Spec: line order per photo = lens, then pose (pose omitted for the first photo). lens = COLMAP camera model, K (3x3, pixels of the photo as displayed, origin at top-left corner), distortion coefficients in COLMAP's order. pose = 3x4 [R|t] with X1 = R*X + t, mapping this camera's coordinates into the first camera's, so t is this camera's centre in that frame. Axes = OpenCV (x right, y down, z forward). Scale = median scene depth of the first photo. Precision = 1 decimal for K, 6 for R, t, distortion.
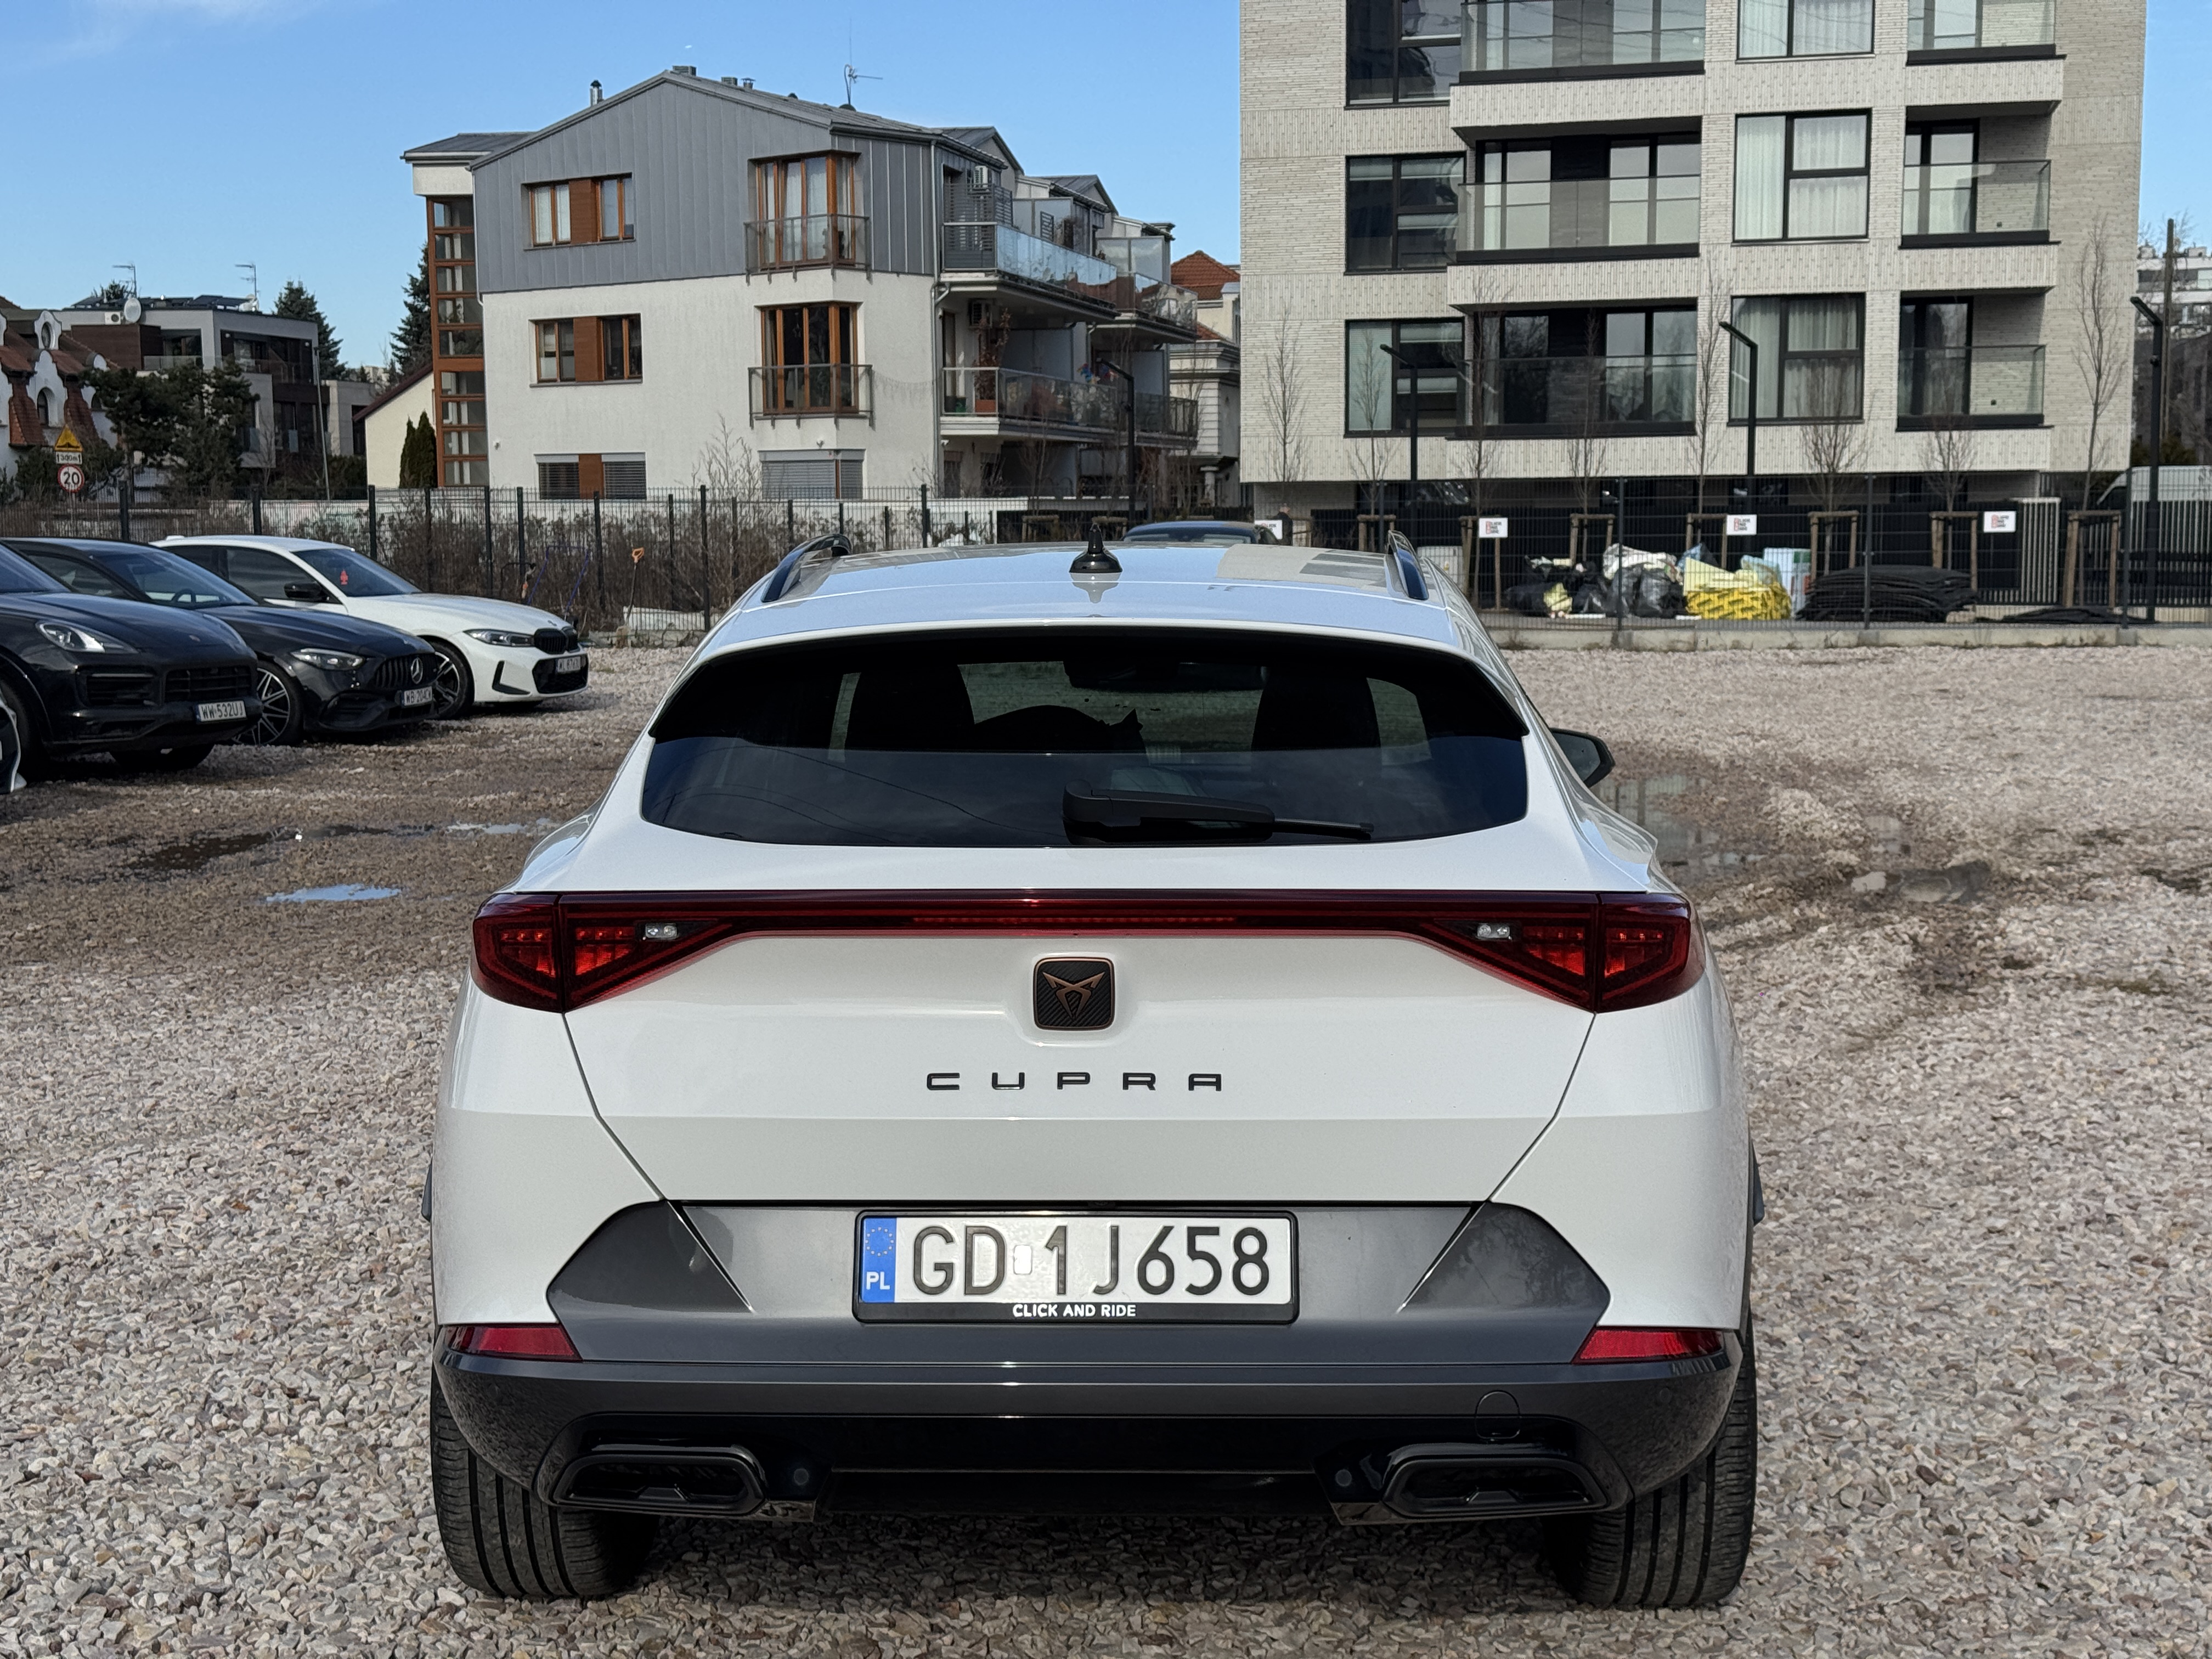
lens RADIAL K [[3059.1, 0, 1117.0], [0, 3059.1, 835.0], [0, 0, 1]] dist [0.120077, 0.000000]
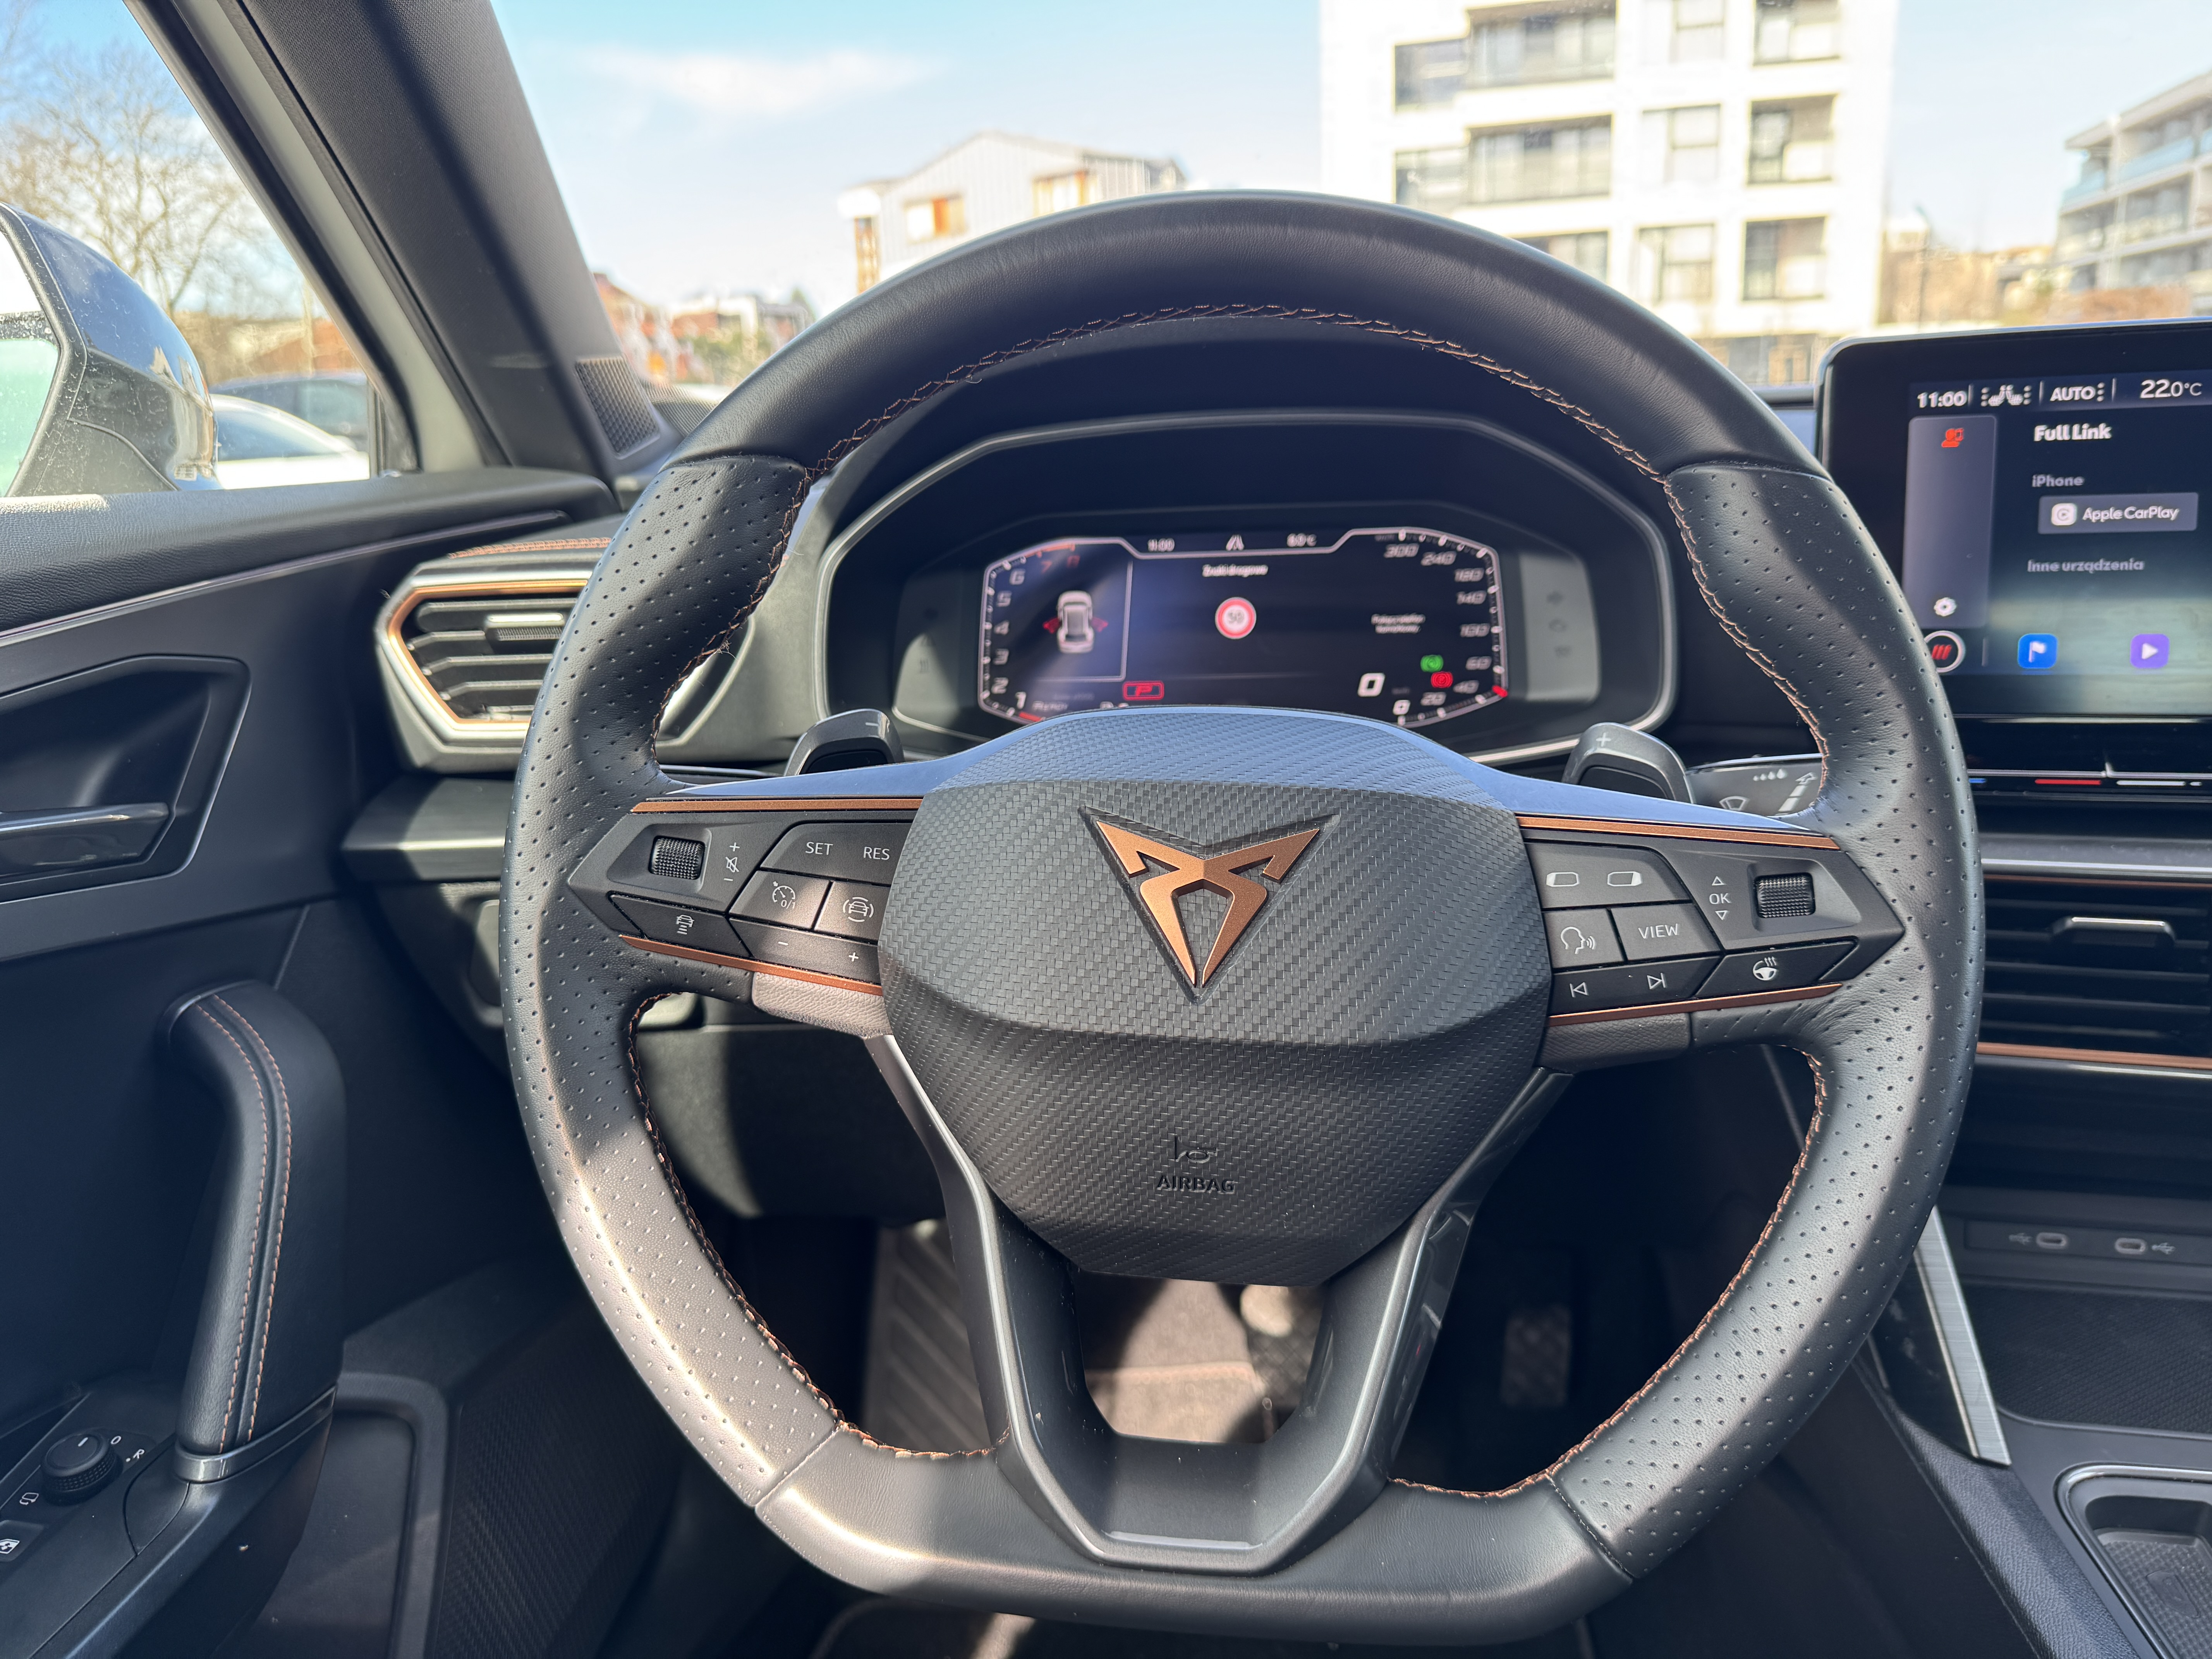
lens RADIAL K [[1595.2, 0, 1102.1], [0, 1595.2, 840.0], [0, 0, 1]] dist [0.000312, -0.017172]
pose [[0.995571, -0.015210, -0.092772, -0.009679], [0.030210, 0.986247, 0.162495, -0.001428], [0.089024, -0.164578, 0.982338, 0.169438]]
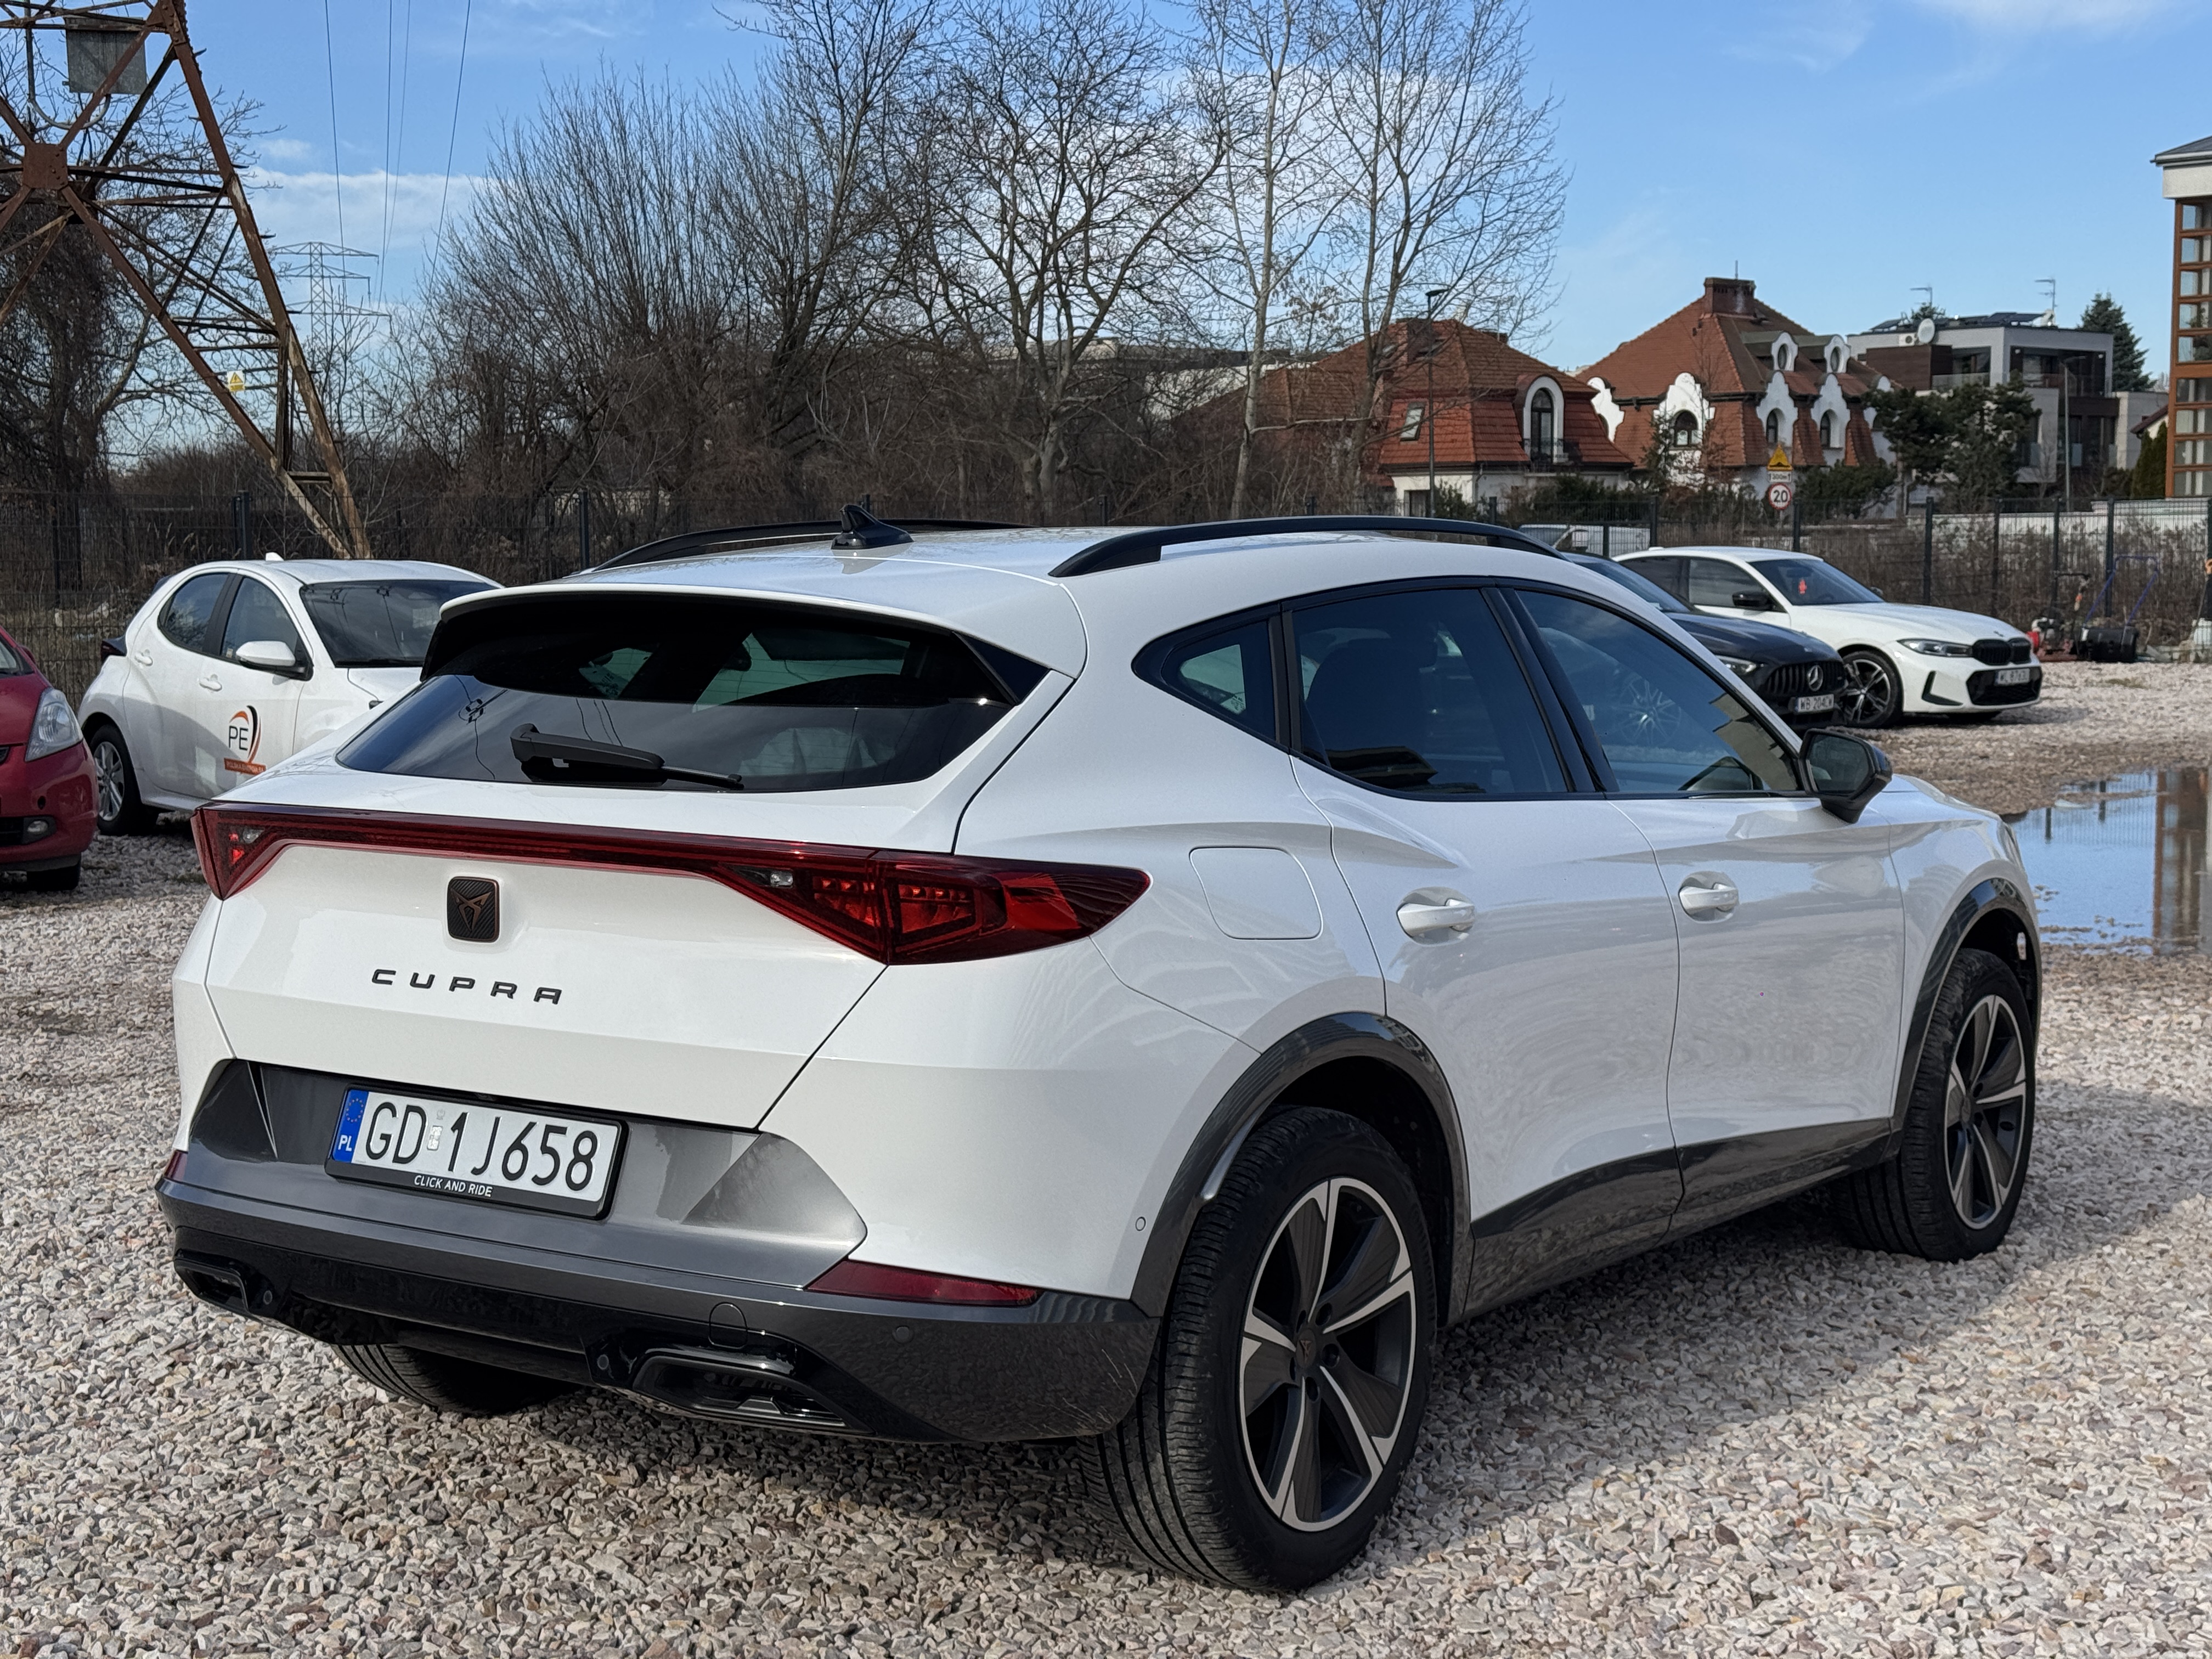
lens RADIAL K [[3059.1, 0, 1123.1], [0, 3059.1, 825.3], [0, 0, 1]] dist [0.120077, 0.000000]
pose [[0.840277, 0.053730, -0.539488, 0.086442], [-0.058243, 0.998264, 0.008705, -0.000368], [0.539020, 0.024107, 0.841948, 0.017754]]
